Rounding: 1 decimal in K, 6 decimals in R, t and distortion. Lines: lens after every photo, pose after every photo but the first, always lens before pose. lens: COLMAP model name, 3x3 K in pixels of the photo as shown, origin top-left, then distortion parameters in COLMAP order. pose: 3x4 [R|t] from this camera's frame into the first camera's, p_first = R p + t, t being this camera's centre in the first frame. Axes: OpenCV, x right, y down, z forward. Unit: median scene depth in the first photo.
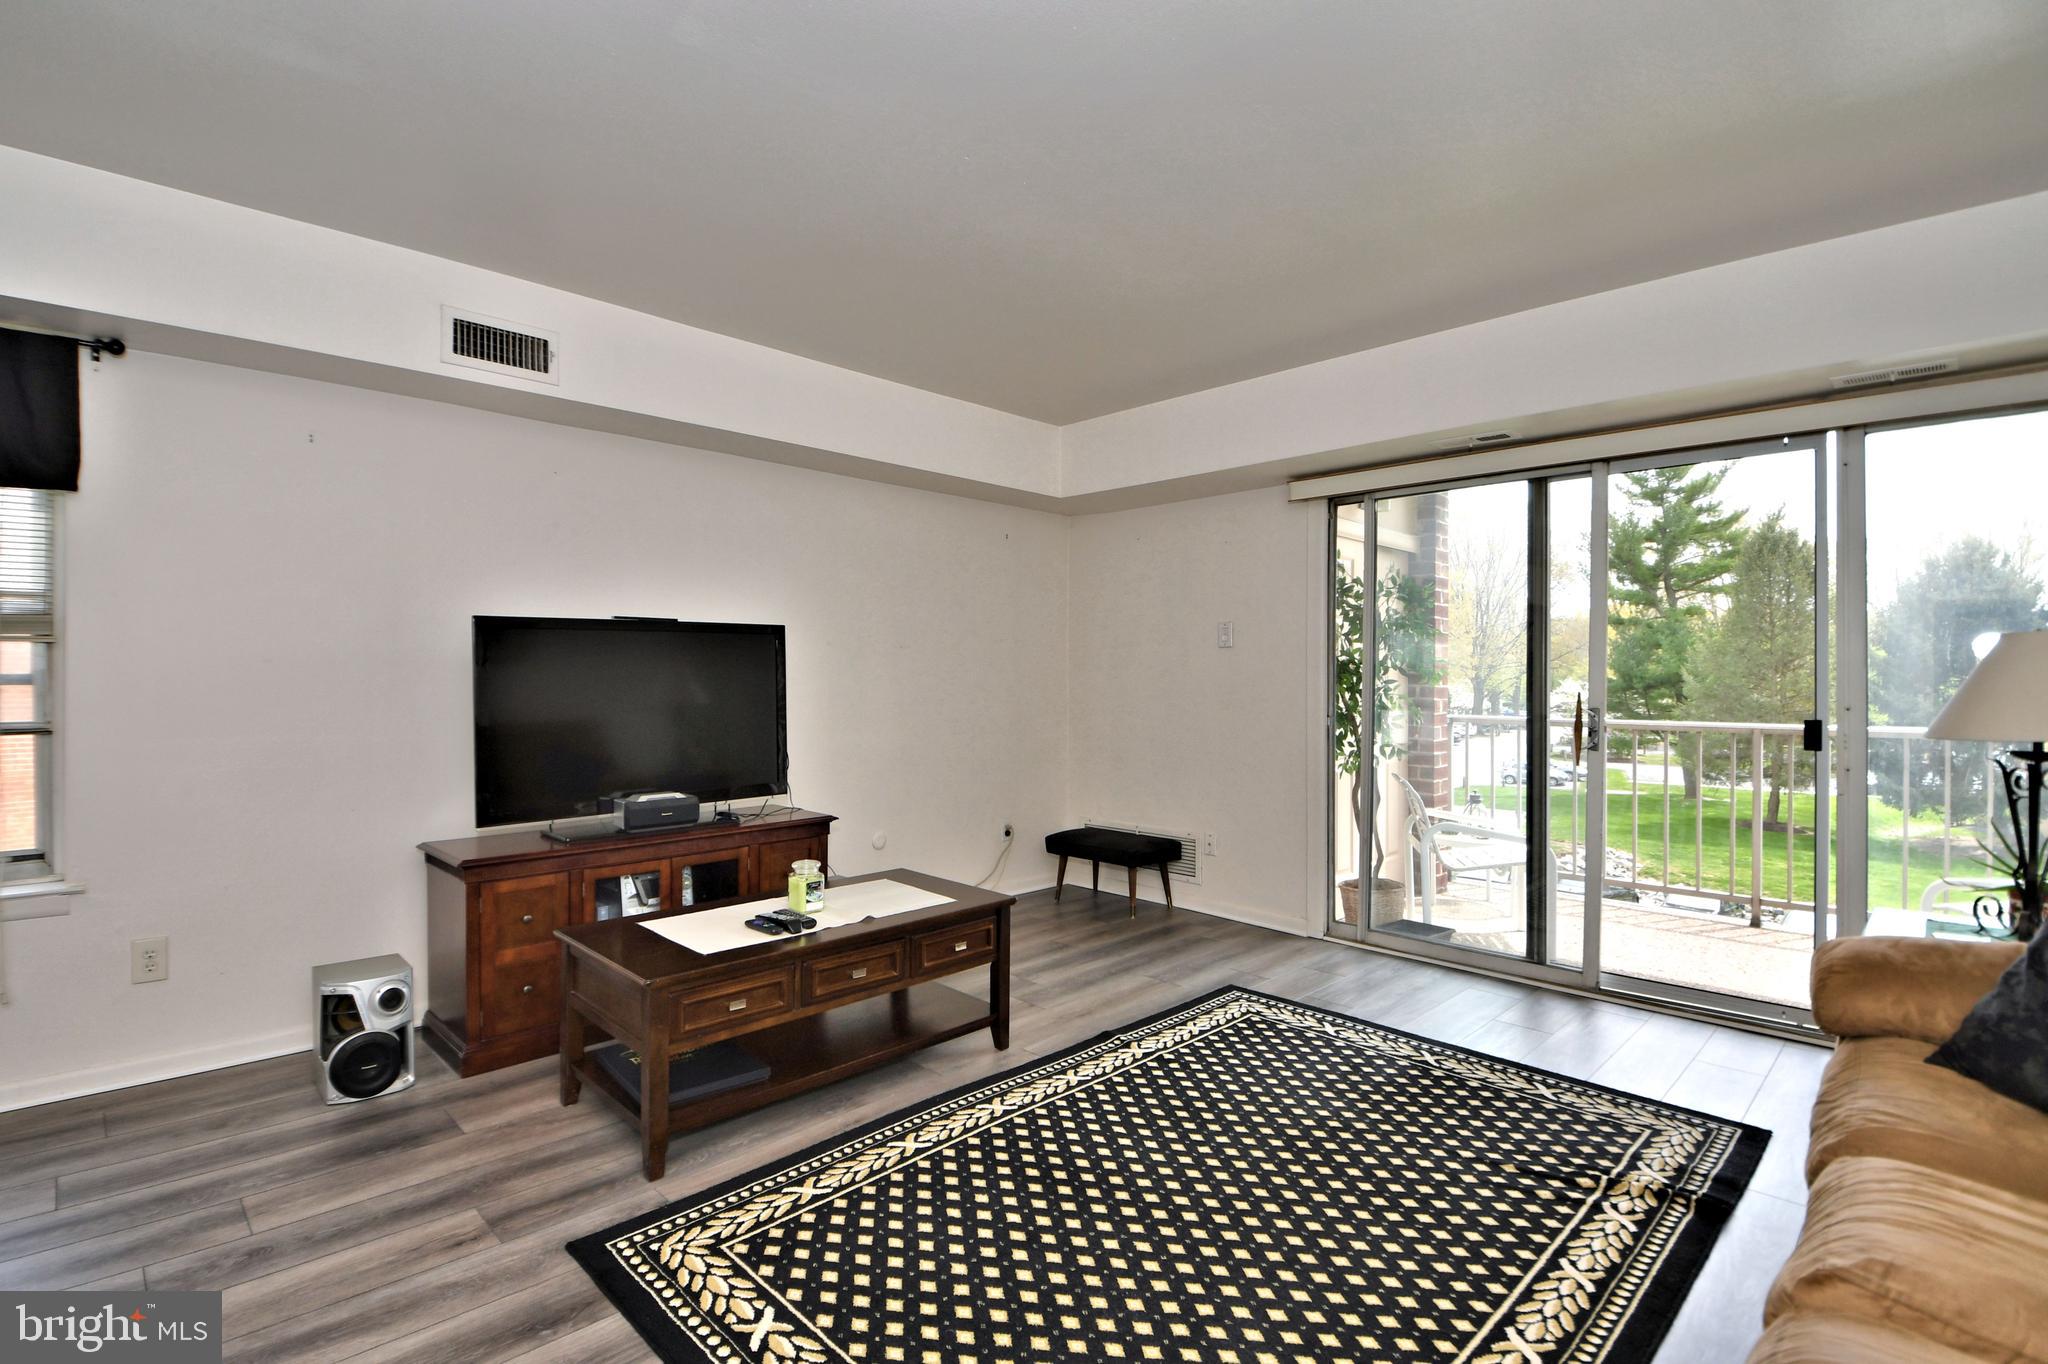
lens RADIAL K [[956.0, 0, 1017.0], [0, 956.0, 676.8], [0, 0, 1]] dist [0.001119, 0.000075]
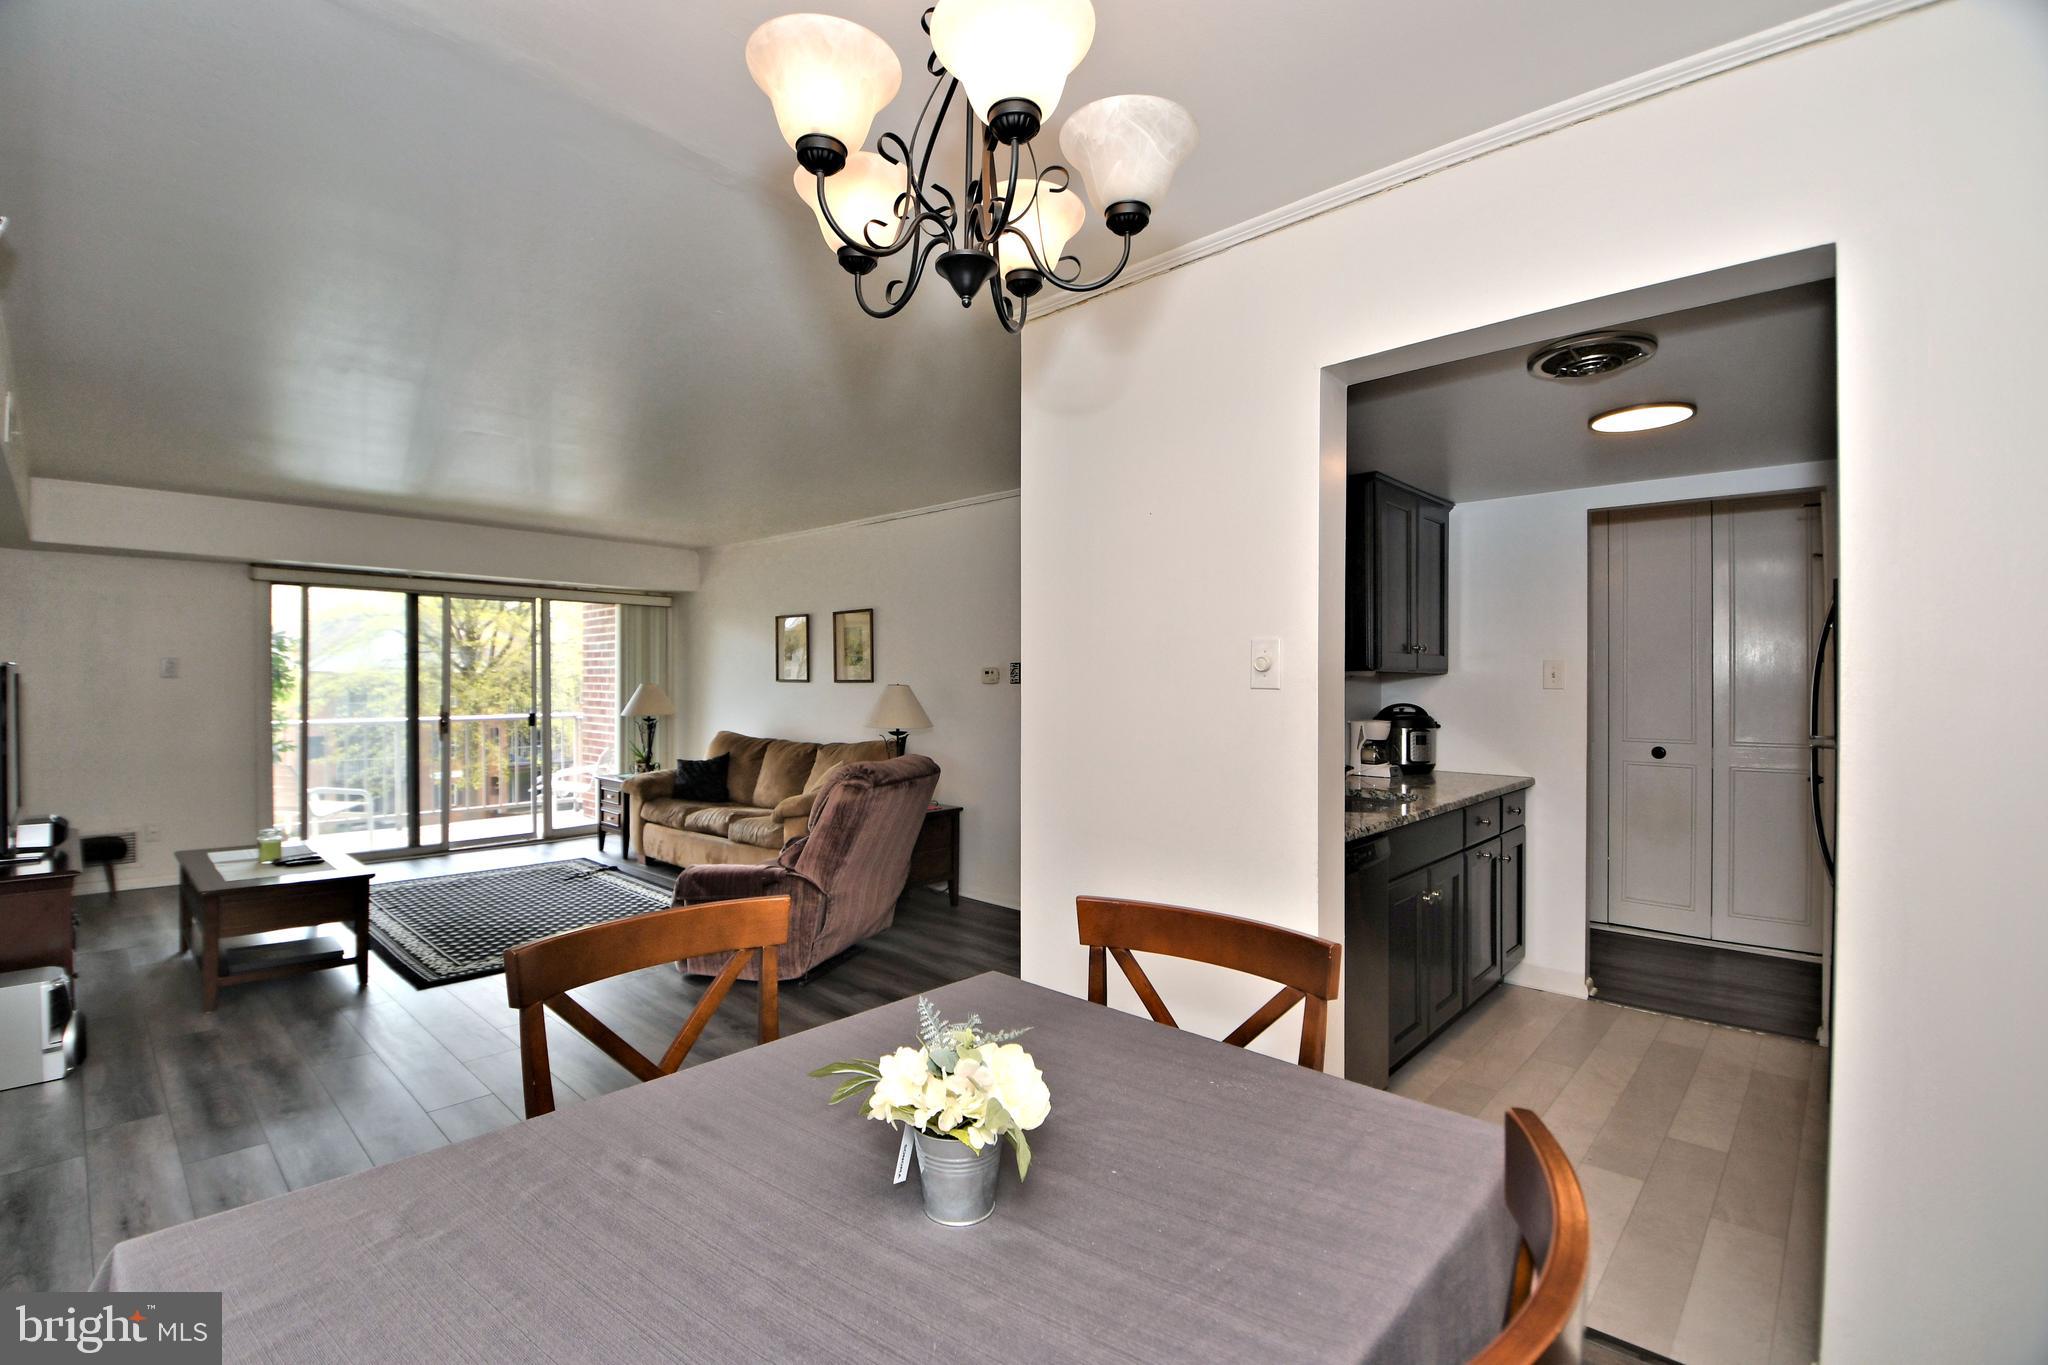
lens RADIAL K [[914.8, 0, 1012.4], [0, 914.8, 671.4], [0, 0, 1]] dist [0.001661, -0.022764]
pose [[-0.058051, 0.004491, 0.998303, -1.441164], [-0.000646, 0.999990, -0.004536, -0.047441], [-0.998313, -0.000908, -0.058048, -0.095488]]
